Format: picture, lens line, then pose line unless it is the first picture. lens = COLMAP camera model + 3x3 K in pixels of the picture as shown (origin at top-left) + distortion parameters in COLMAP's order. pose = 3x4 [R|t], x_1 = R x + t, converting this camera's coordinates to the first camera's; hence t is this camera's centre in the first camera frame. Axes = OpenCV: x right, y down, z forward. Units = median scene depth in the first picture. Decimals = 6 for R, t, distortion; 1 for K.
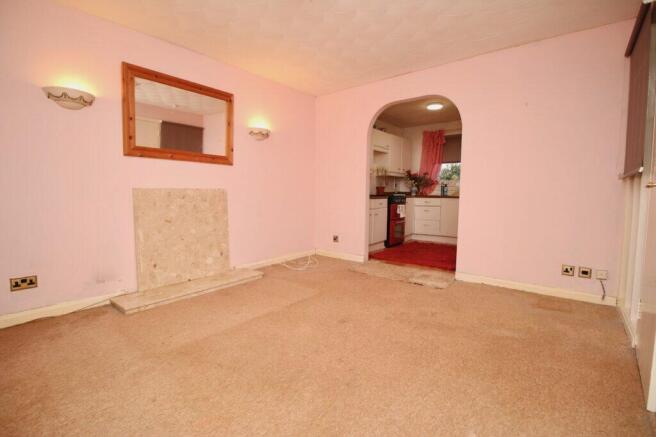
lens RADIAL K [[301.4, 0, 324.1], [0, 301.4, 216.4], [0, 0, 1]] dist [0.001744, -0.014291]
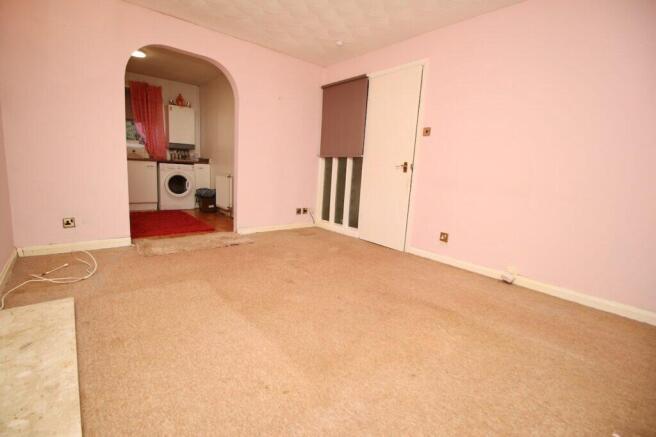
lens RADIAL K [[301.4, 0, 324.1], [0, 301.4, 216.4], [0, 0, 1]] dist [0.001744, -0.014291]
pose [[0.183436, -0.153390, 0.970991, -0.360056], [0.022904, 0.988150, 0.151774, -0.018220], [-0.982765, -0.005602, 0.184776, 0.262025]]
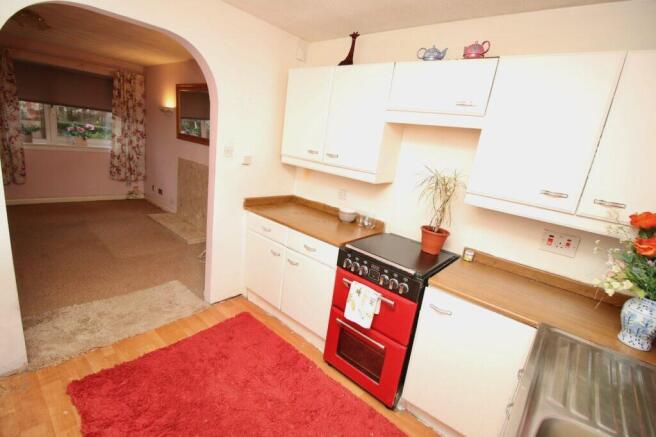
lens RADIAL K [[301.4, 0, 324.1], [0, 301.4, 216.4], [0, 0, 1]] dist [0.001744, -0.014291]
pose [[-0.027691, 0.236312, -0.971283, 0.506292], [-0.212388, 0.948079, 0.236722, -0.162585], [0.976793, 0.212844, 0.023937, 0.844677]]
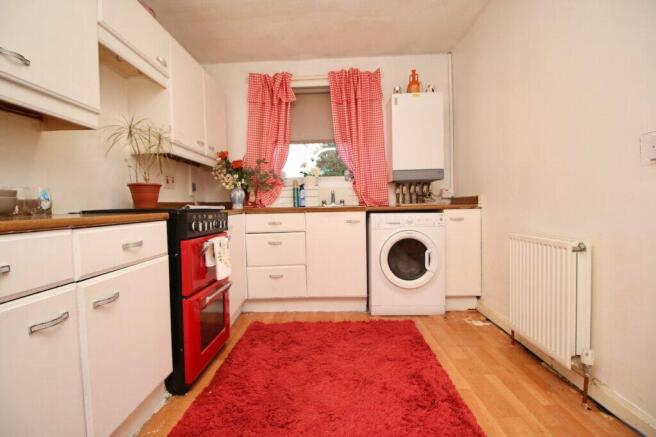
lens RADIAL K [[301.4, 0, 324.1], [0, 301.4, 216.4], [0, 0, 1]] dist [0.001744, -0.014291]
pose [[0.798014, -0.041777, 0.601190, 0.141631], [0.074123, 0.996824, -0.029121, -0.039434], [-0.598064, 0.067801, 0.798576, 0.615650]]
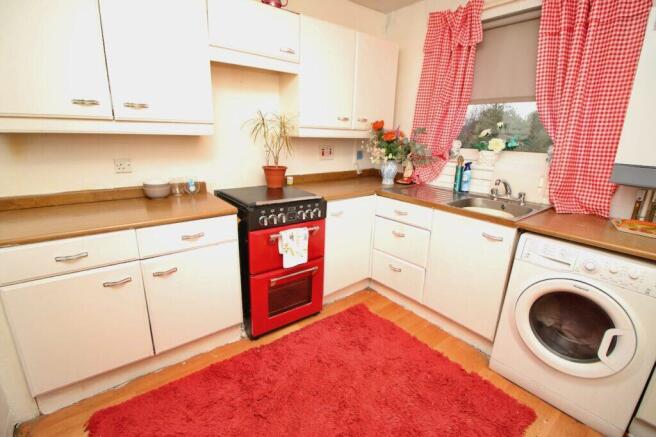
lens RADIAL K [[301.4, 0, 324.1], [0, 301.4, 216.4], [0, 0, 1]] dist [0.001744, -0.014291]
pose [[0.972035, 0.082301, -0.219940, 0.332646], [-0.040505, 0.981298, 0.188187, -0.109065], [0.231315, -0.174016, 0.957190, 0.618346]]
